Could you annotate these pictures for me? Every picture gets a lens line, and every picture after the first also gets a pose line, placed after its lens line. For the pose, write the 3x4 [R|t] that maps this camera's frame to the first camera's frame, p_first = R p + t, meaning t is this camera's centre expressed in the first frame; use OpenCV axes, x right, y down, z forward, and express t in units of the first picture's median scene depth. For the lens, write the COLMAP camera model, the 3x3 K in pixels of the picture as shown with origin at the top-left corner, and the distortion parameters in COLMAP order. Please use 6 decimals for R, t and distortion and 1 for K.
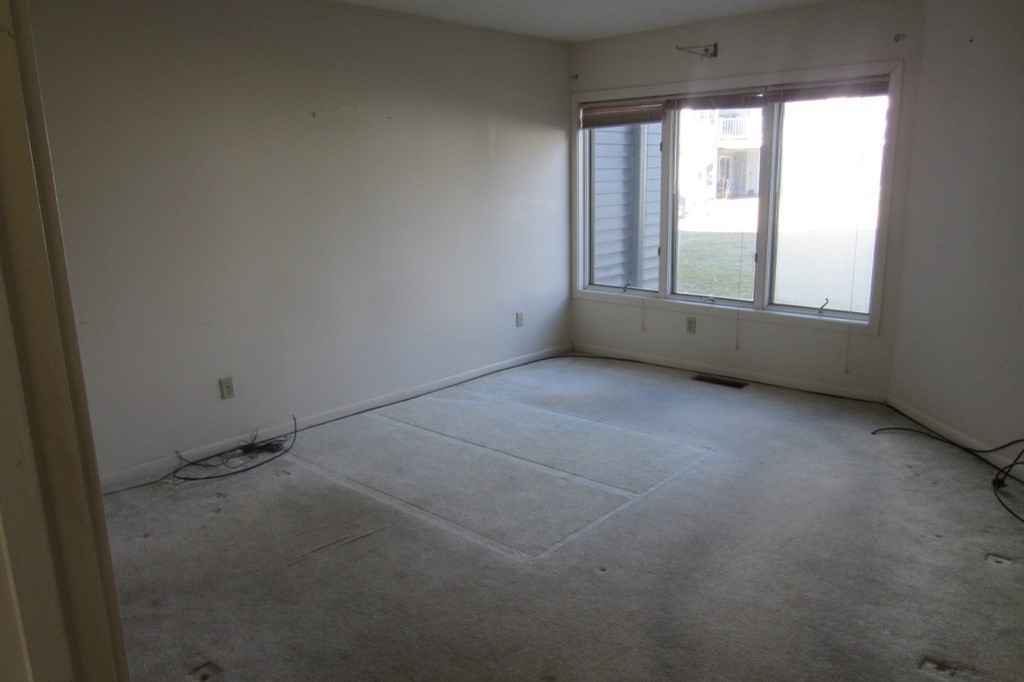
lens RADIAL K [[753.8, 0, 512.0], [0, 753.8, 341.0], [0, 0, 1]] dist [-0.016748, 0.001789]
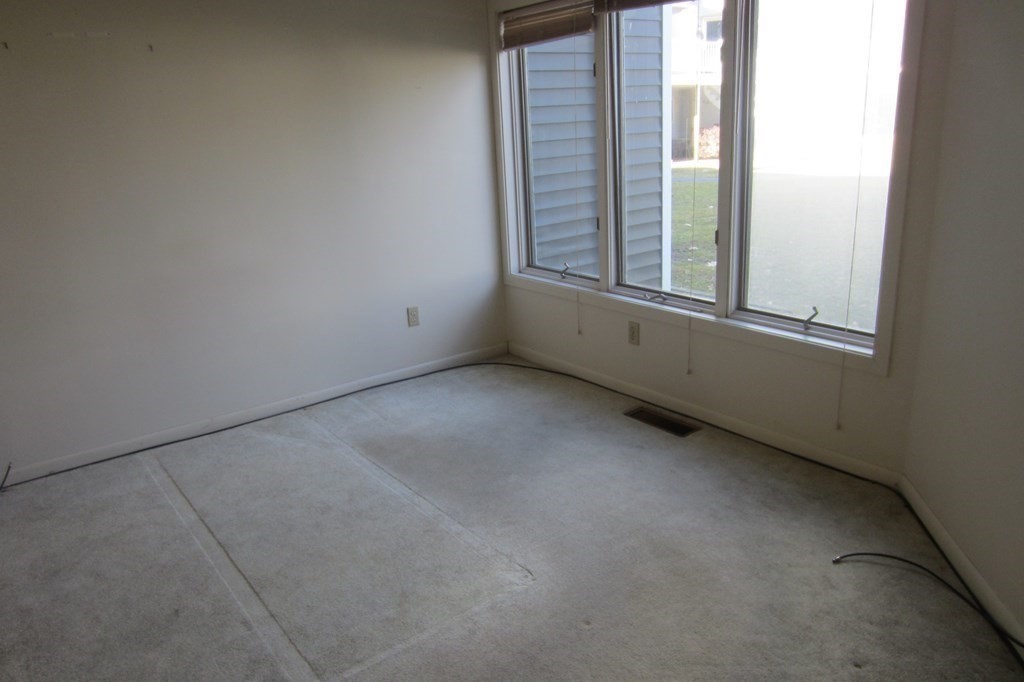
lens RADIAL K [[745.3, 0, 512.0], [0, 745.3, 341.0], [0, 0, 1]] dist [-0.009881, 0.000000]
pose [[0.979995, 0.026269, -0.197280, 0.276605], [-0.011413, 0.997037, 0.076069, -0.067659], [0.198694, -0.072296, 0.977391, 0.326442]]
